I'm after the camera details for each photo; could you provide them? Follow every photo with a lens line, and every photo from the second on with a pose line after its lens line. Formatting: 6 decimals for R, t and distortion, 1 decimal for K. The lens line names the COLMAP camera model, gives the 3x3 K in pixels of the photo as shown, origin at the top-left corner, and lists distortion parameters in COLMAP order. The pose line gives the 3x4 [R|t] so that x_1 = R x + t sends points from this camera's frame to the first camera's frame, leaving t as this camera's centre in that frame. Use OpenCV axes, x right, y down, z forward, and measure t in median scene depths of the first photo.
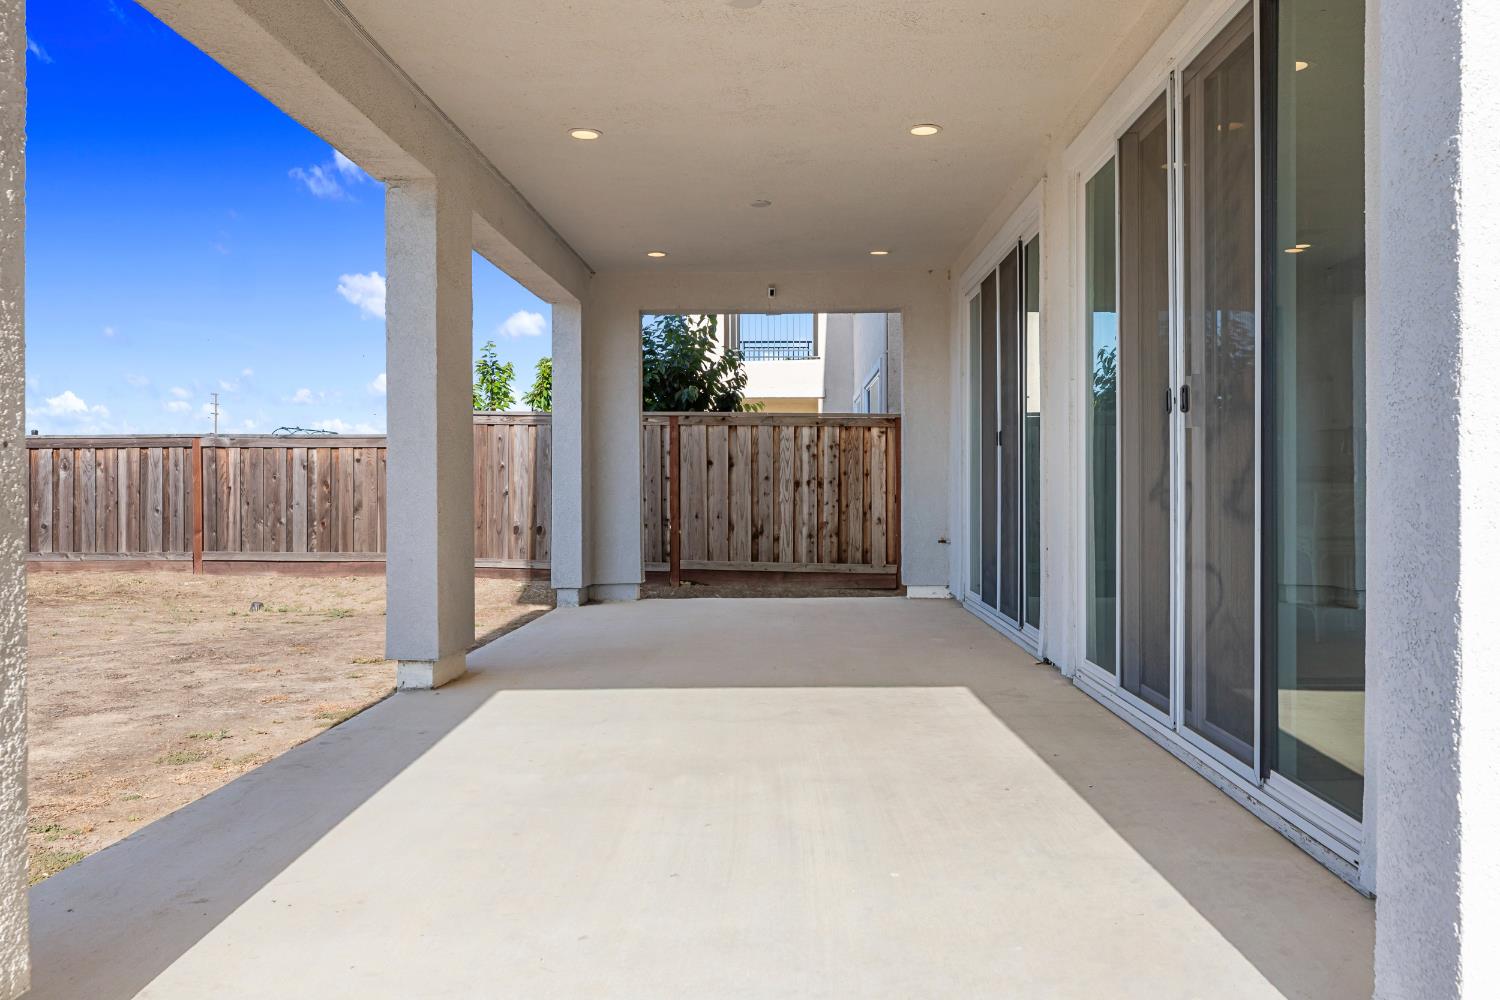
lens RADIAL K [[1336.0, 0, 750.0], [0, 1336.0, 500.0], [0, 0, 1]] dist [0.000269, -0.000717]
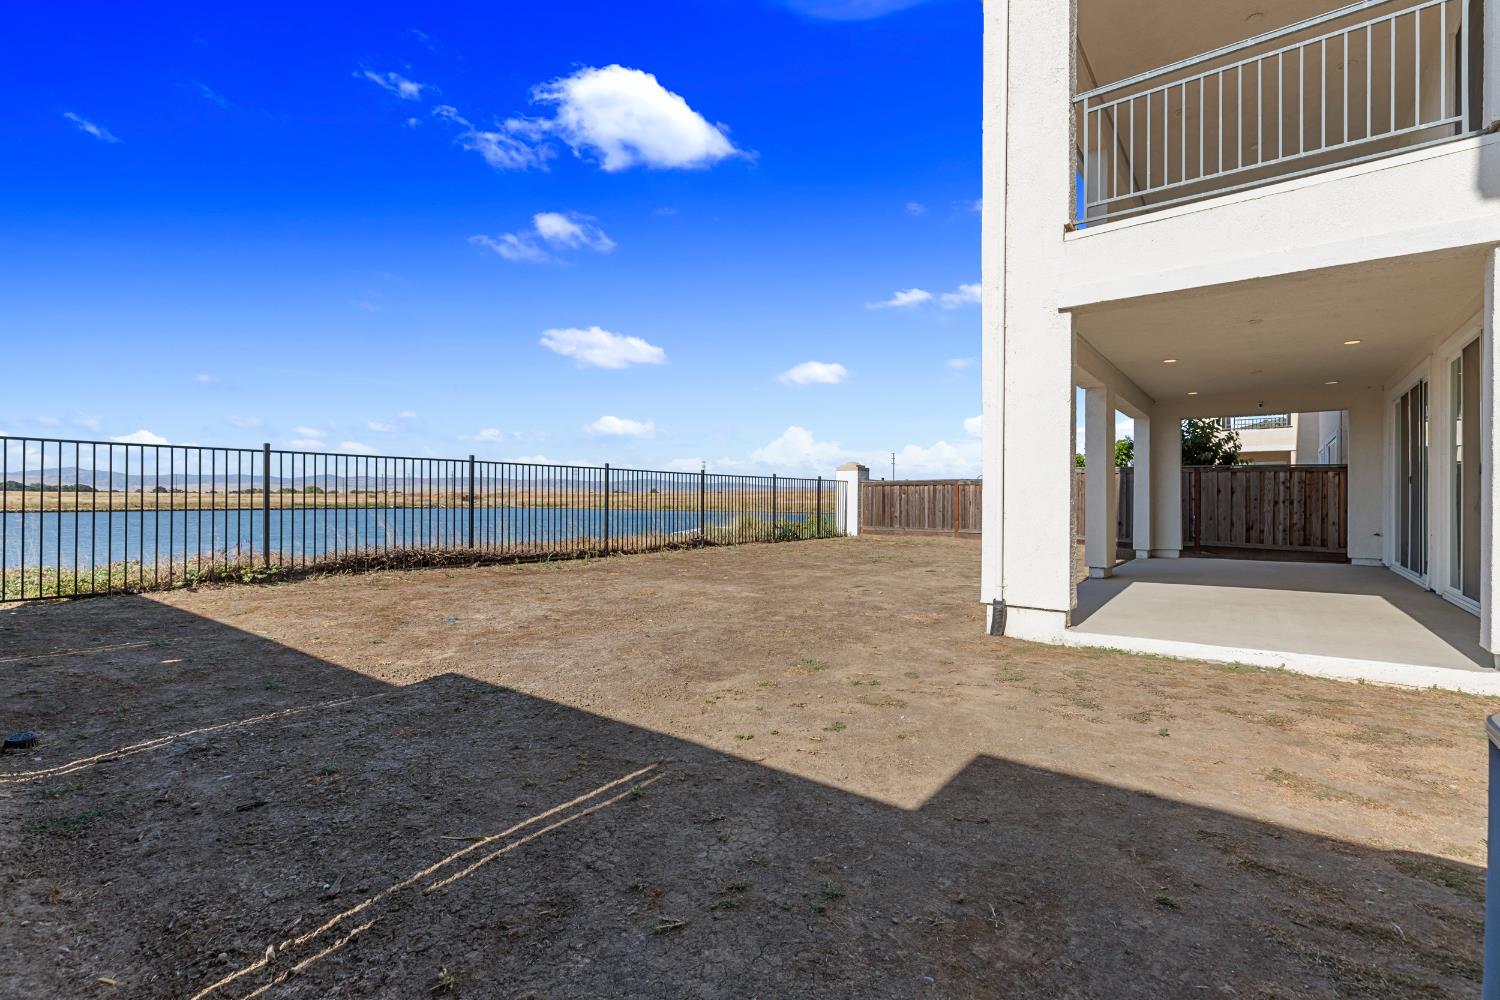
lens RADIAL K [[671.9, 0, 756.4], [0, 671.9, 495.1], [0, 0, 1]] dist [0.002947, 0.000261]
pose [[0.813932, 0.002601, -0.580954, -0.009263], [-0.013658, 0.999799, -0.014659, 0.001307], [0.580799, 0.019865, 0.813804, -0.190860]]
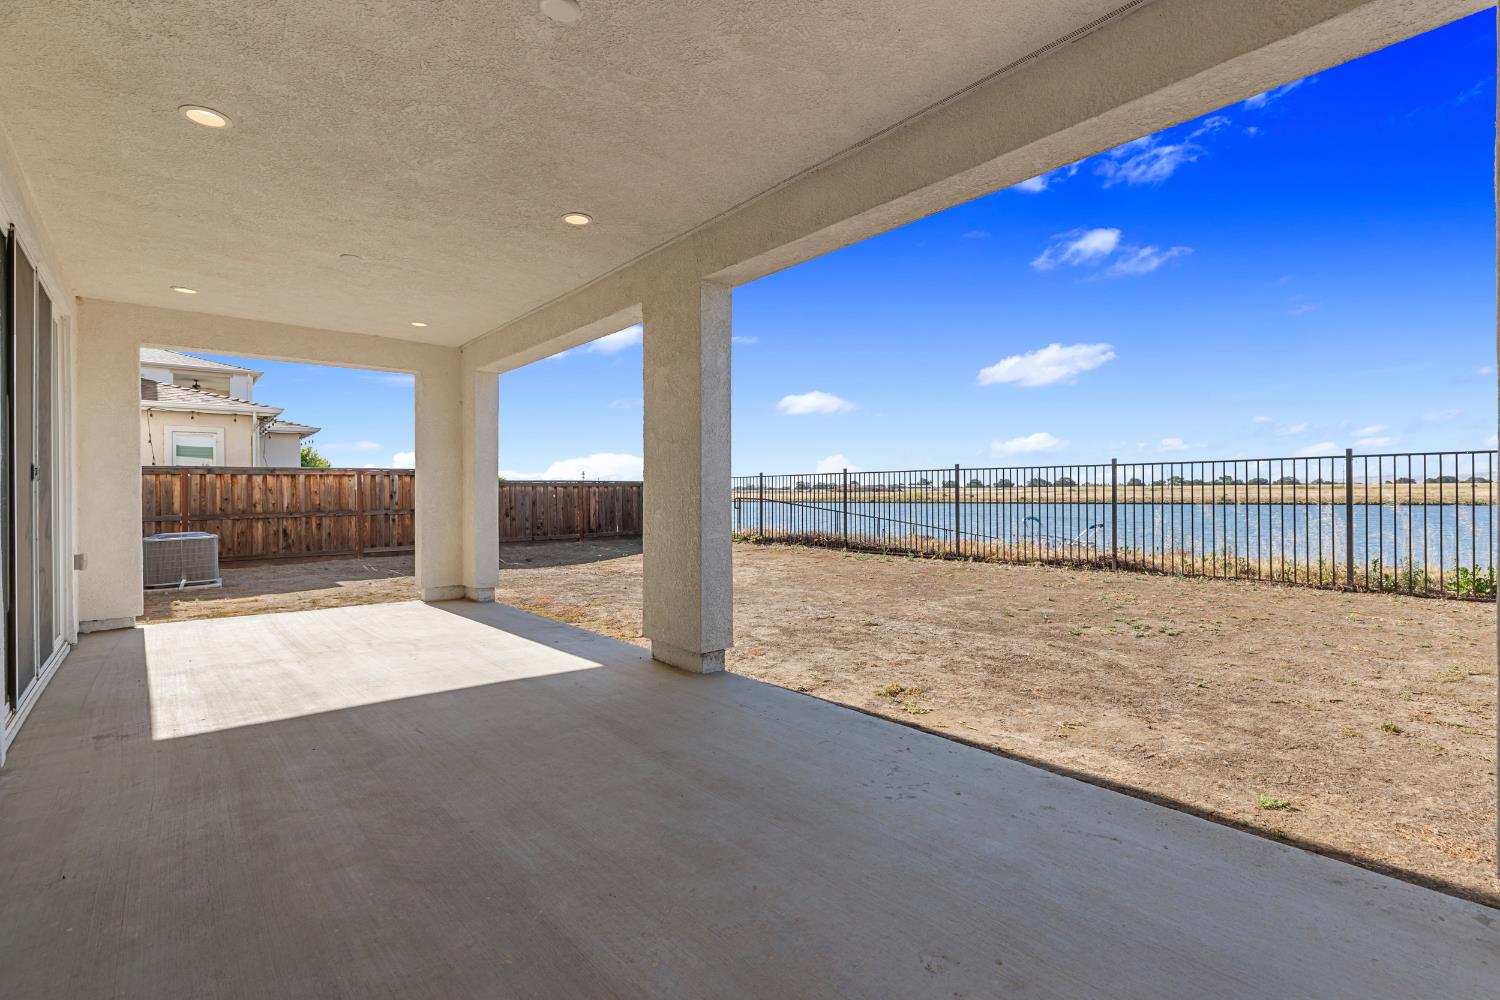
lens RADIAL K [[671.9, 0, 756.4], [0, 671.9, 495.1], [0, 0, 1]] dist [0.002947, 0.000261]
pose [[-0.730438, 0.011304, -0.682885, 0.124648], [0.001292, 0.999884, 0.015170, -0.048582], [0.682978, 0.010199, -0.730368, 2.344916]]
